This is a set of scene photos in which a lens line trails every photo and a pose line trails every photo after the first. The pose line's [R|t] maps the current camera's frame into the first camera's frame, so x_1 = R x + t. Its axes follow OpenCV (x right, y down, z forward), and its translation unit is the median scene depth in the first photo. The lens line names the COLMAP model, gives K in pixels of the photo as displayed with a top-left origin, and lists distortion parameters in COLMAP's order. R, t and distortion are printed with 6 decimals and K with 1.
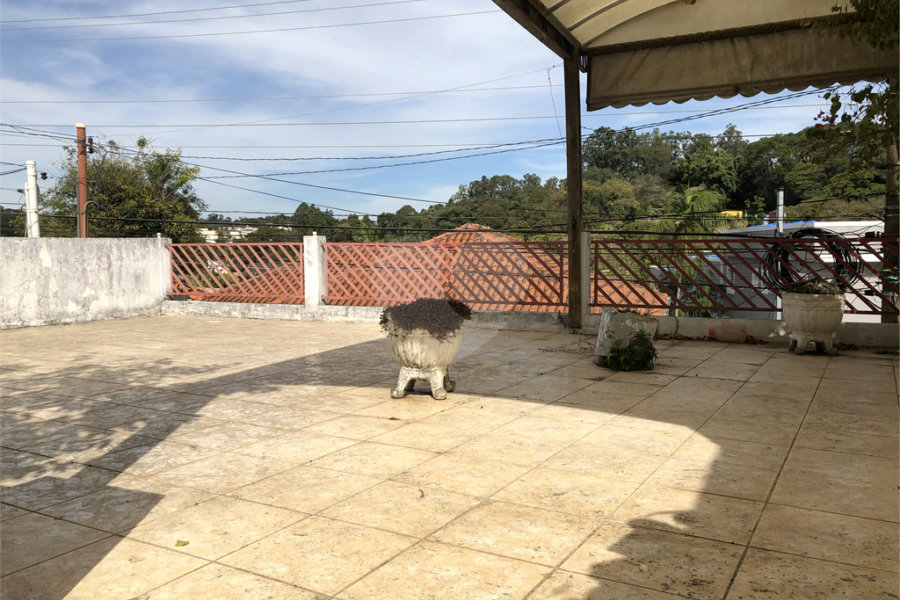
lens RADIAL K [[720.6, 0, 455.3], [0, 720.6, 295.3], [0, 0, 1]] dist [-0.023063, 0.021111]
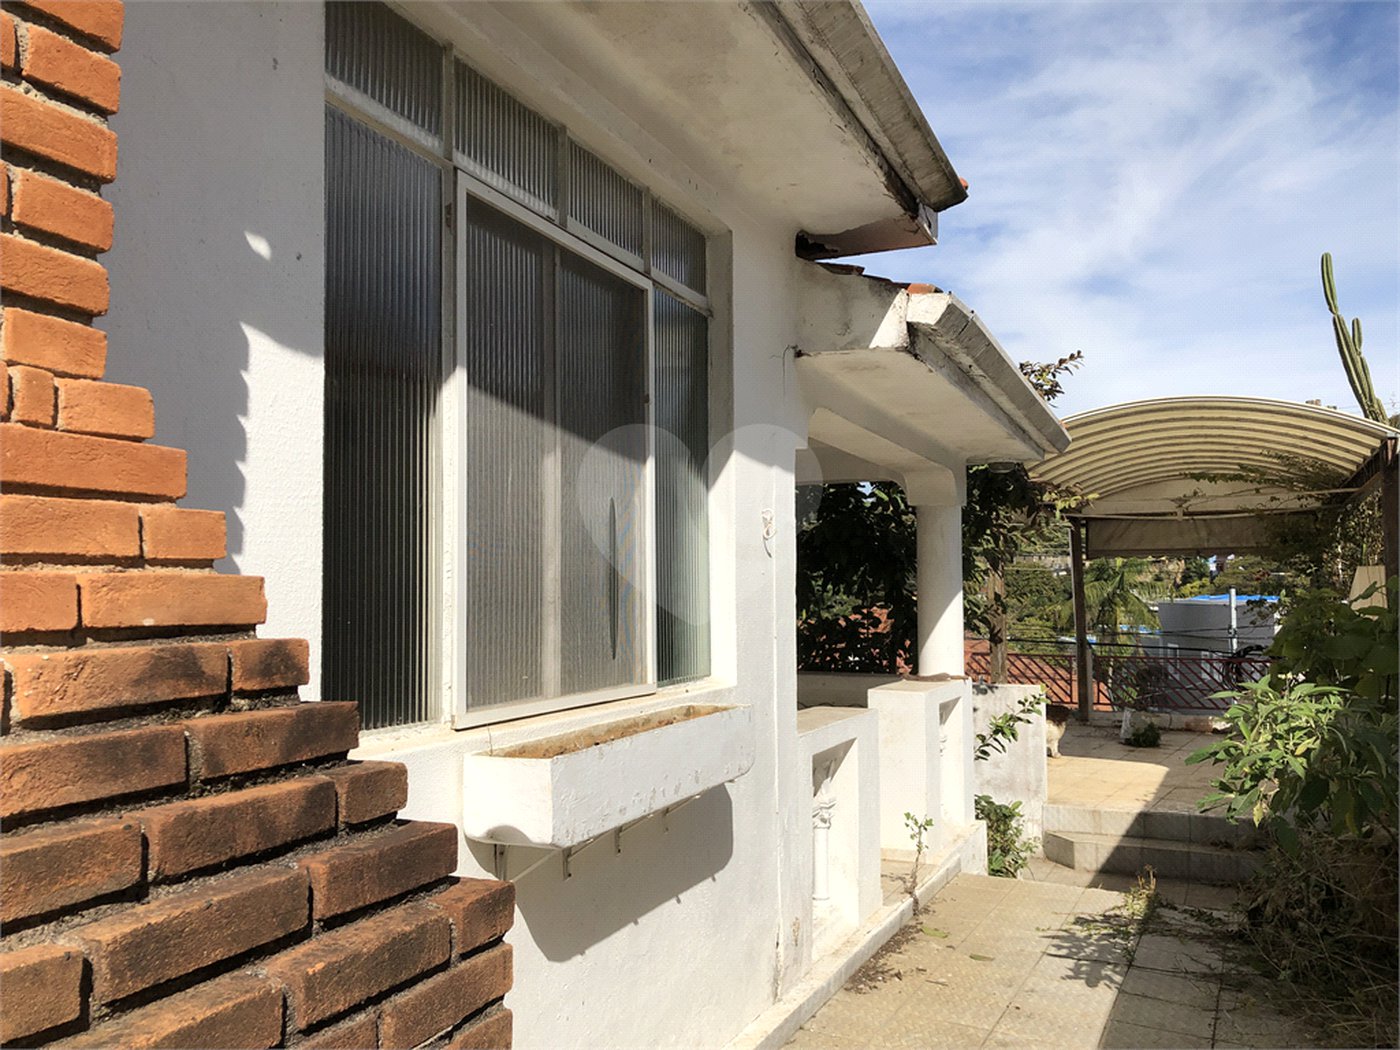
lens RADIAL K [[1124.0, 0, 707.3], [0, 1124.0, 525.4], [0, 0, 1]] dist [-0.009642, -0.002614]
pose [[0.999840, 0.007729, -0.016103, -0.512896], [-0.009707, 0.991906, -0.126604, -0.045302], [0.014994, 0.126740, 0.991823, -1.155576]]
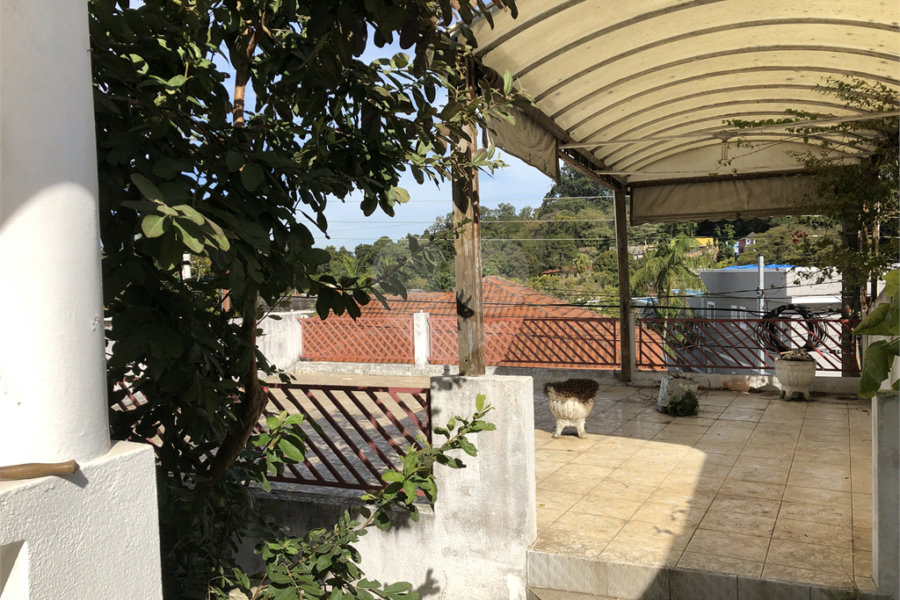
lens RADIAL K [[720.6, 0, 449.1], [0, 720.6, 301.4], [0, 0, 1]] dist [-0.023063, 0.021111]
pose [[0.999485, -0.015981, 0.027818, -0.216101], [0.016811, 0.999413, -0.029854, -0.075173], [-0.027325, 0.030306, 0.999167, -0.394396]]
